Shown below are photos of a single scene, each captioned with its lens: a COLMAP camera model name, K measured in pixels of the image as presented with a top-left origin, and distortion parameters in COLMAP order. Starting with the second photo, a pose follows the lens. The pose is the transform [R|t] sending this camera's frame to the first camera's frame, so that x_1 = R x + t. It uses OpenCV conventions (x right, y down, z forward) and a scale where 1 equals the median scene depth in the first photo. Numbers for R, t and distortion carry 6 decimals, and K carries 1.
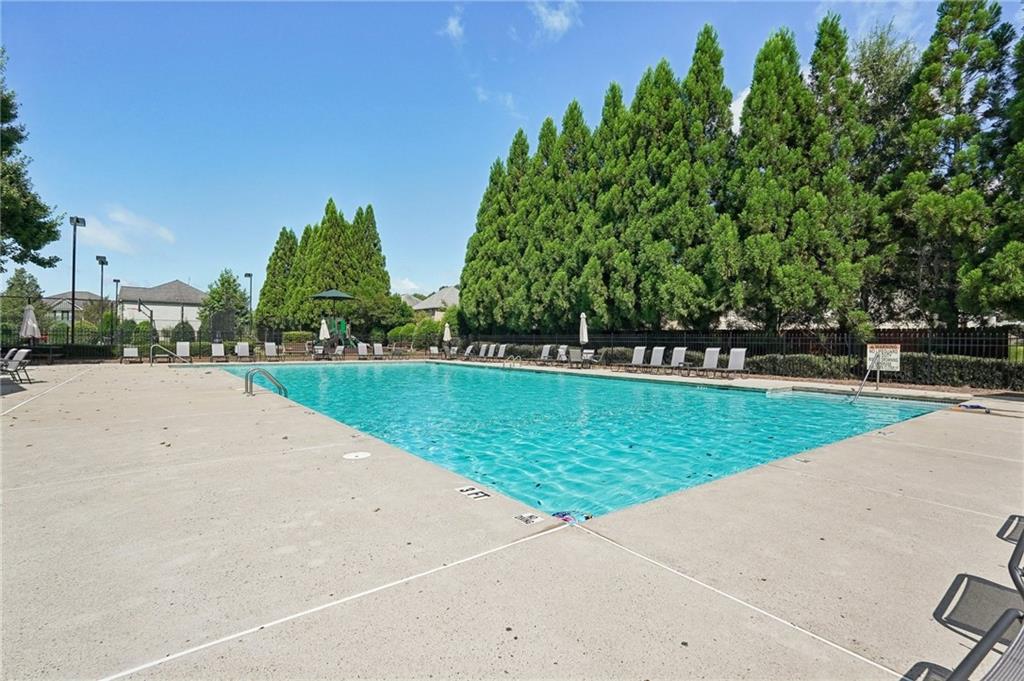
lens RADIAL K [[471.5, 0, 512.0], [0, 471.5, 340.5], [0, 0, 1]] dist [-0.011046, 0.008648]
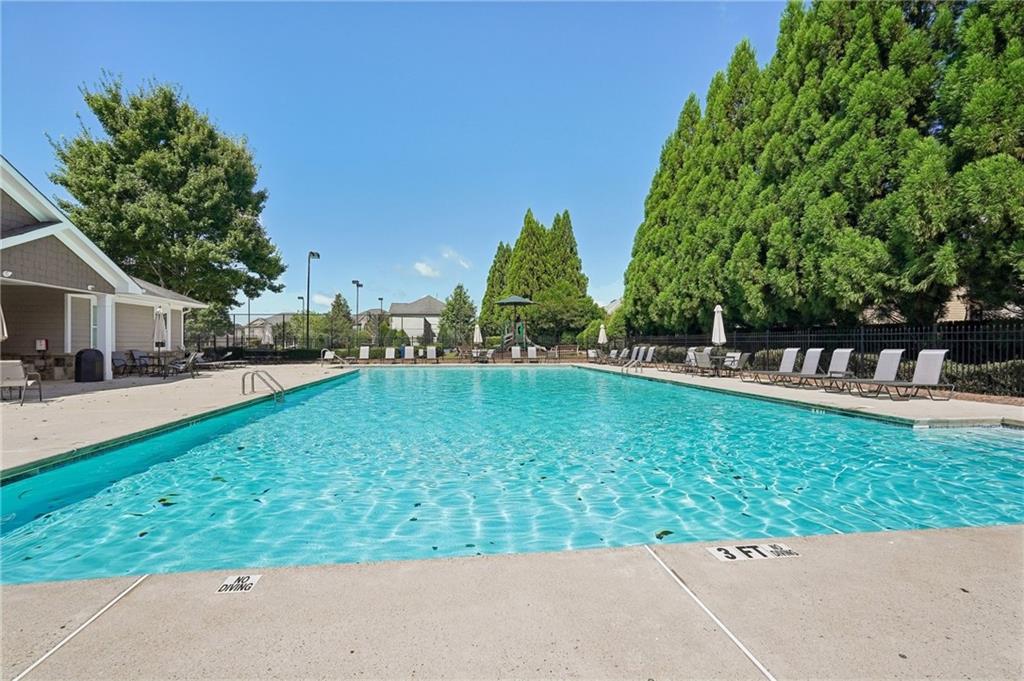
lens RADIAL K [[471.5, 0, 512.0], [0, 471.5, 340.5], [0, 0, 1]] dist [-0.011046, 0.008648]
pose [[0.872388, -0.012460, -0.488654, 0.193397], [0.008699, 0.999912, -0.009967, 0.003458], [0.488736, 0.004444, 0.872420, 0.128294]]
